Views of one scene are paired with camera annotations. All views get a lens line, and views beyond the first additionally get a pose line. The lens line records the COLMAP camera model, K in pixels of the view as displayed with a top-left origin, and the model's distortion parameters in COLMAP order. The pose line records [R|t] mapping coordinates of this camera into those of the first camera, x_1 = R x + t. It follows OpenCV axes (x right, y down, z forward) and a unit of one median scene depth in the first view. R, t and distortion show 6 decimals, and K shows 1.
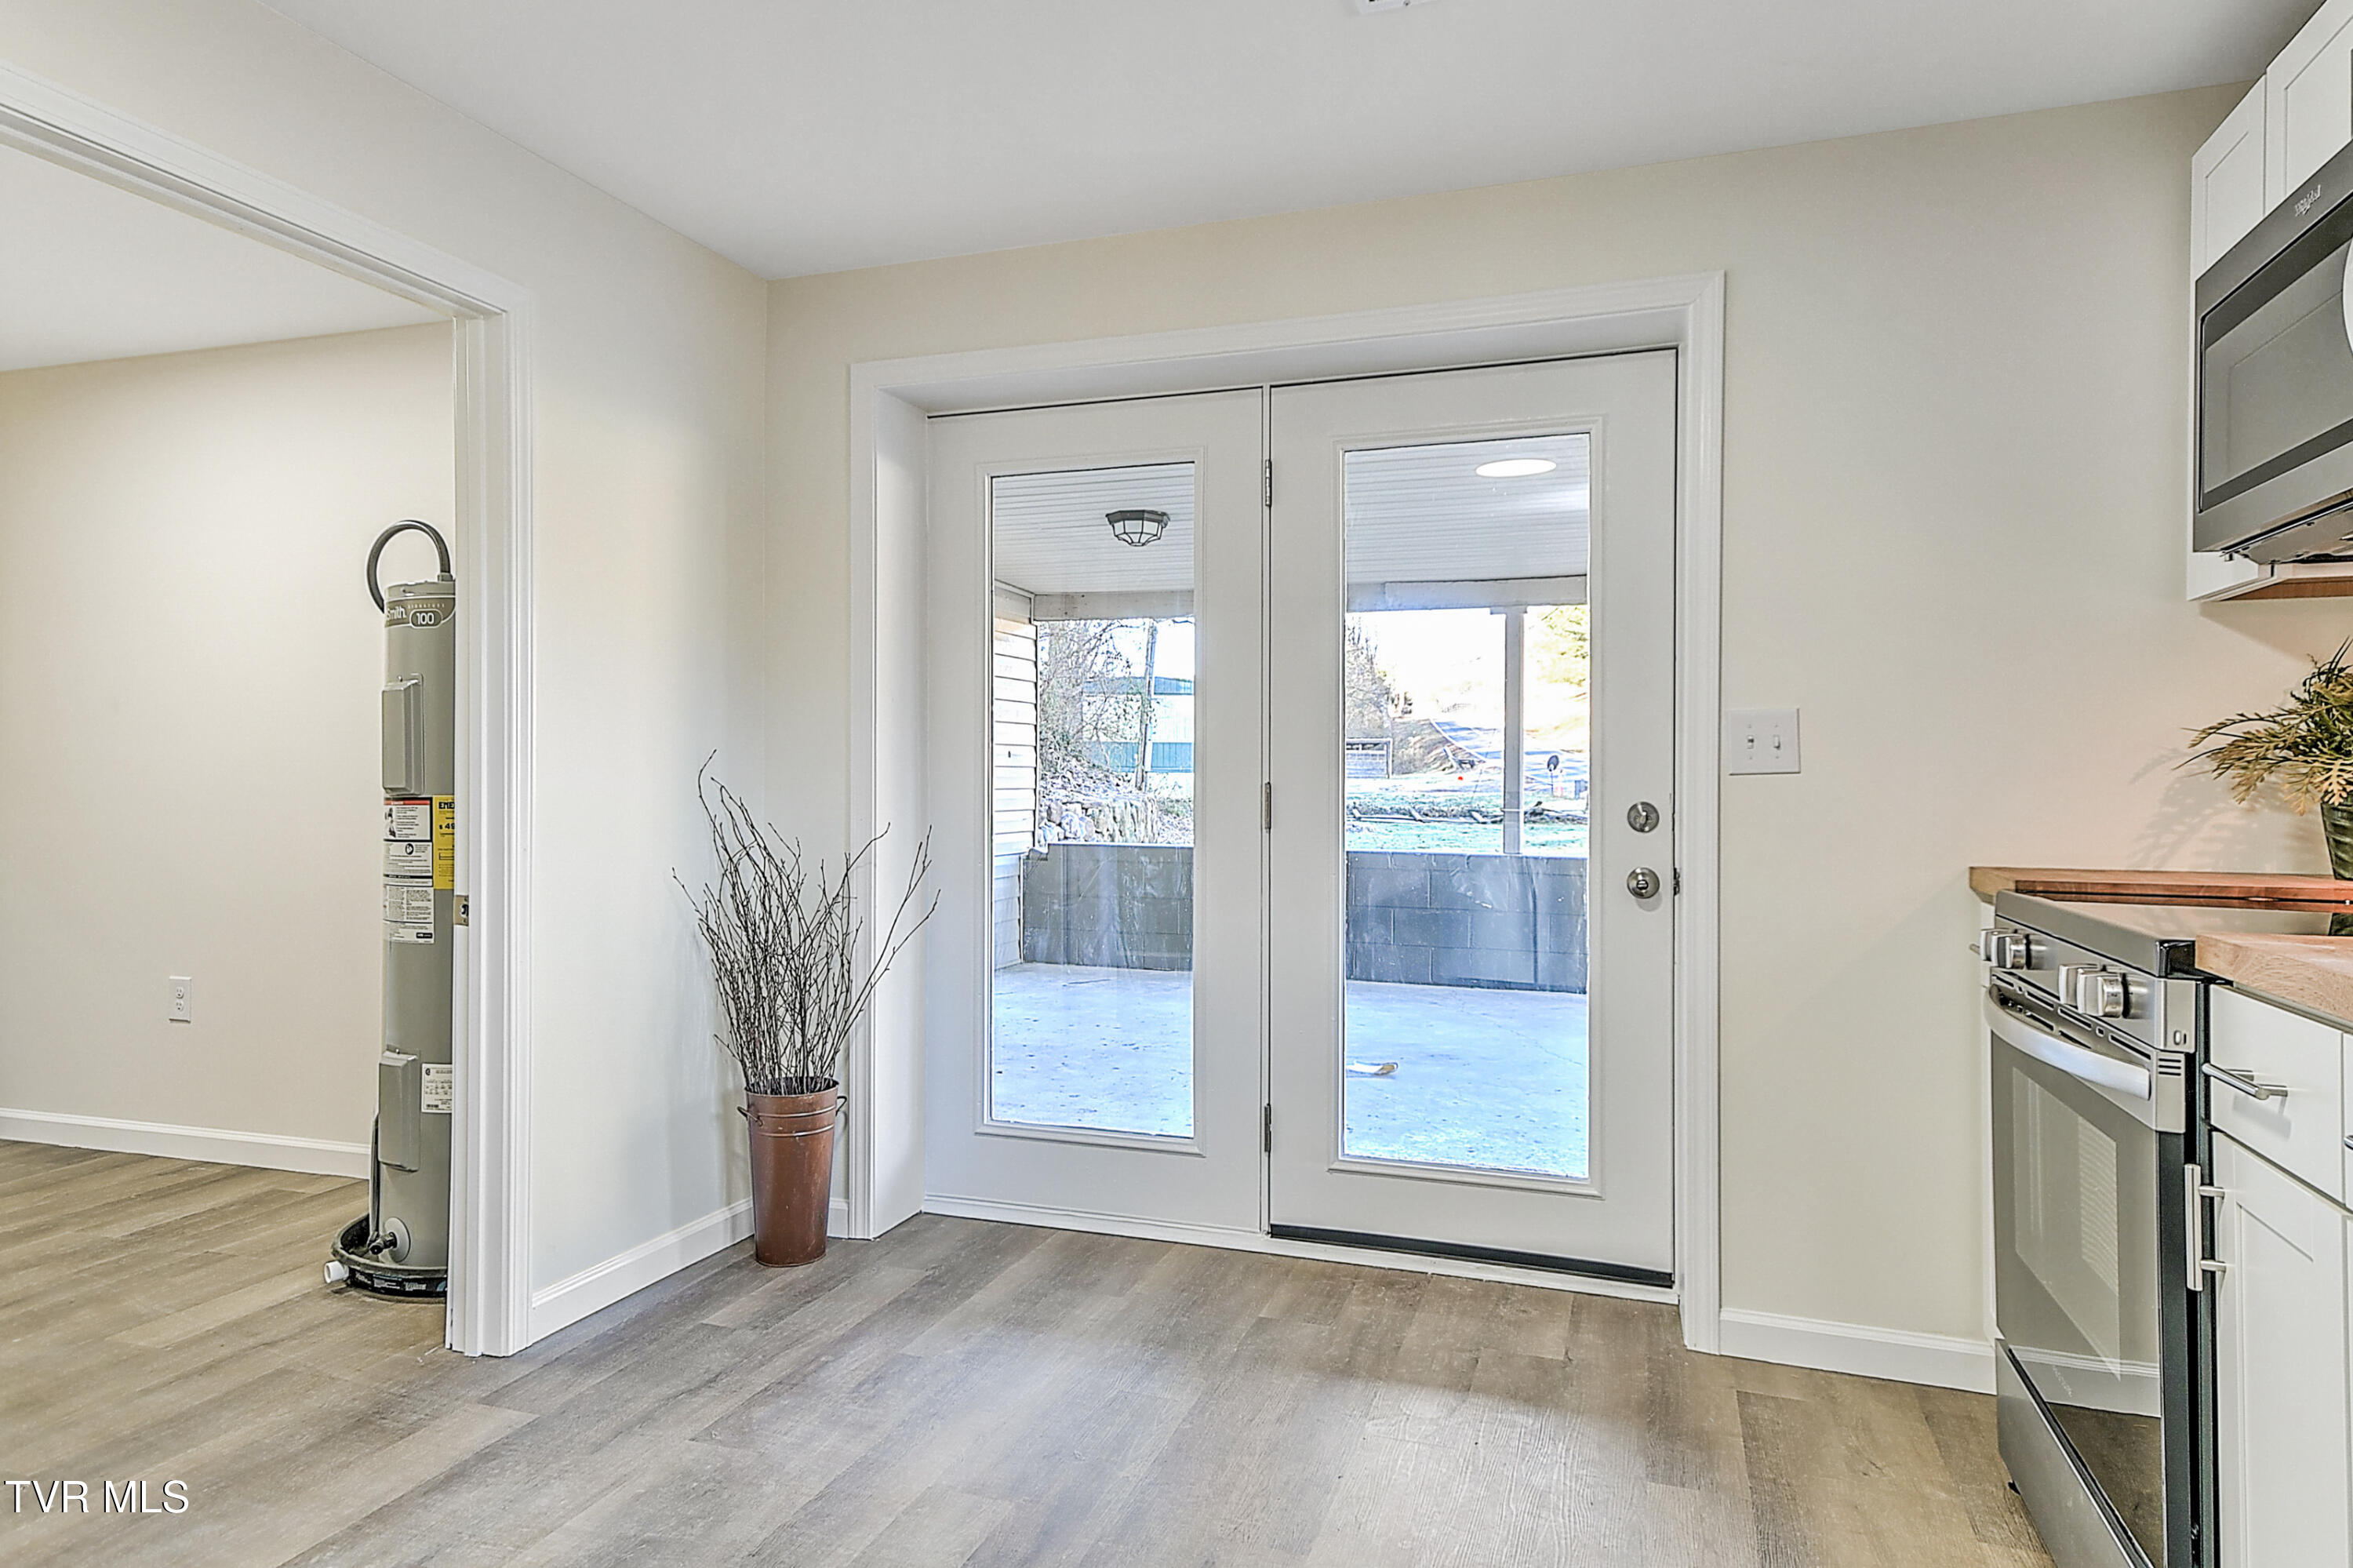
lens RADIAL K [[1371.5, 0, 1175.1], [0, 1371.5, 770.3], [0, 0, 1]] dist [0.023025, 0.000183]
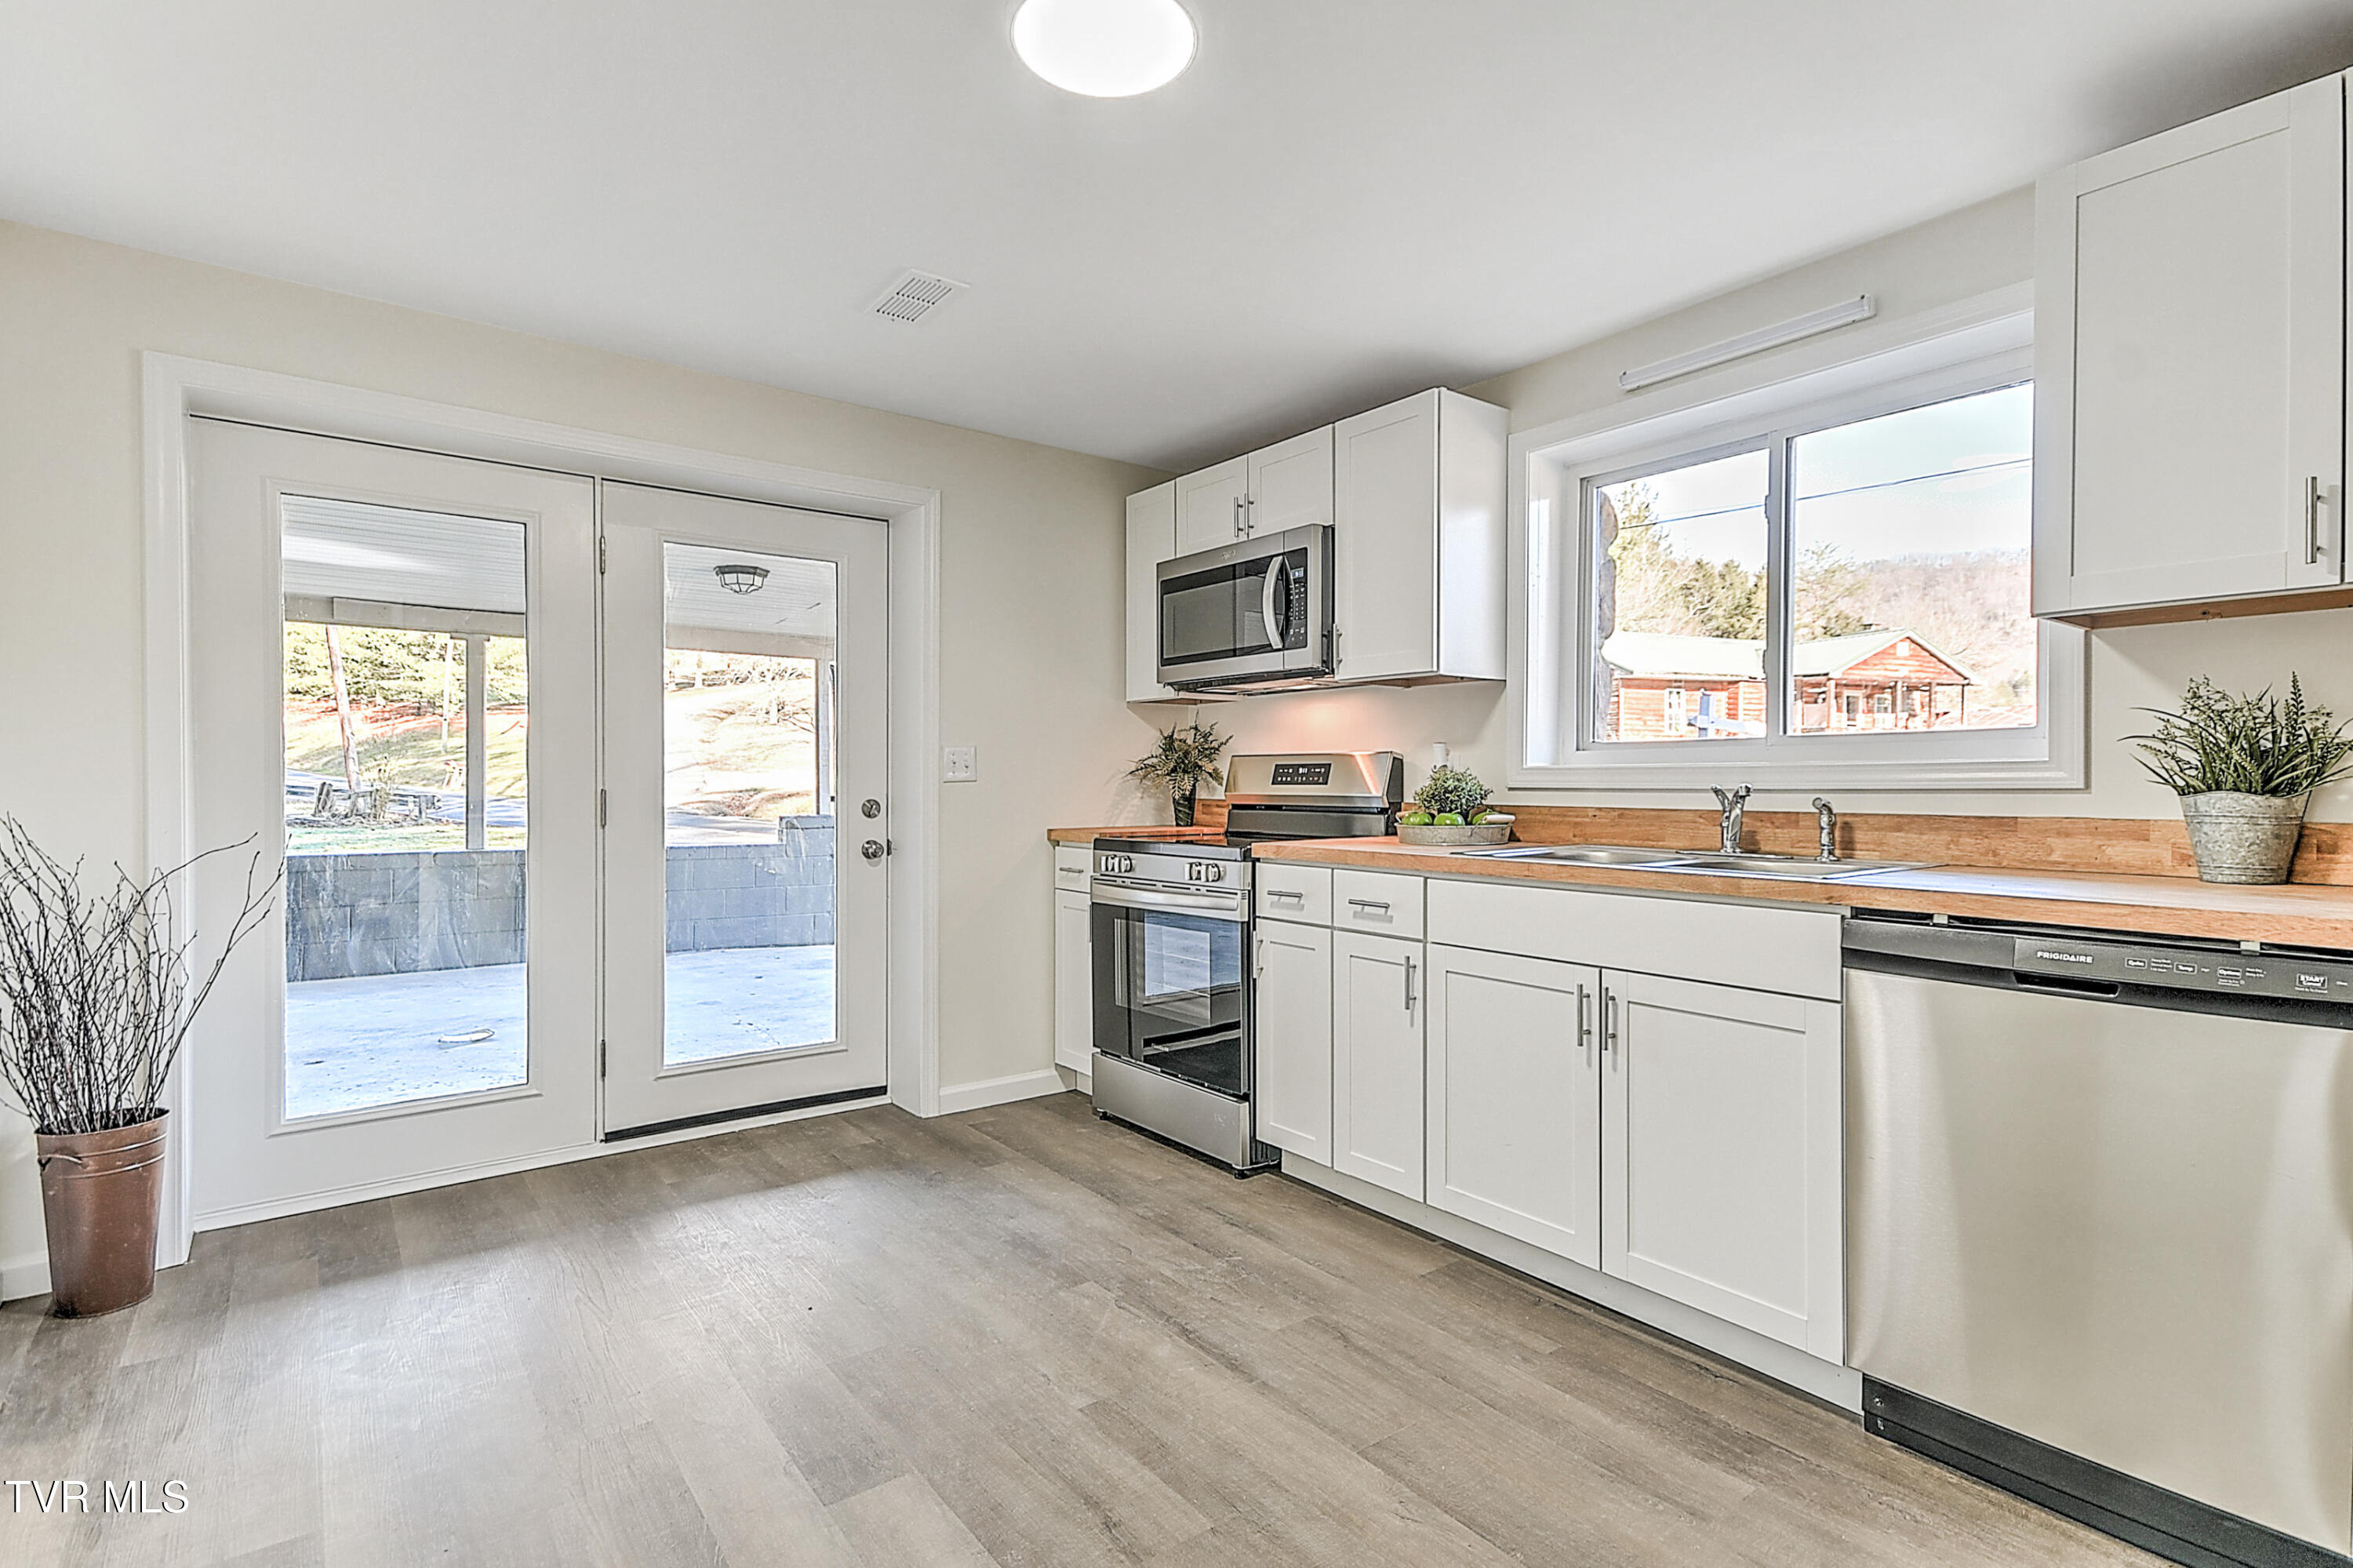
lens RADIAL K [[1114.4, 0, 1176.5], [0, 1114.4, 784.0], [0, 0, 1]] dist [0.005097, 0.001068]
pose [[0.551949, -0.005465, 0.833860, -0.527944], [-0.001658, 0.999969, 0.007651, -0.005002], [-0.833876, -0.005605, 0.551923, -0.019307]]
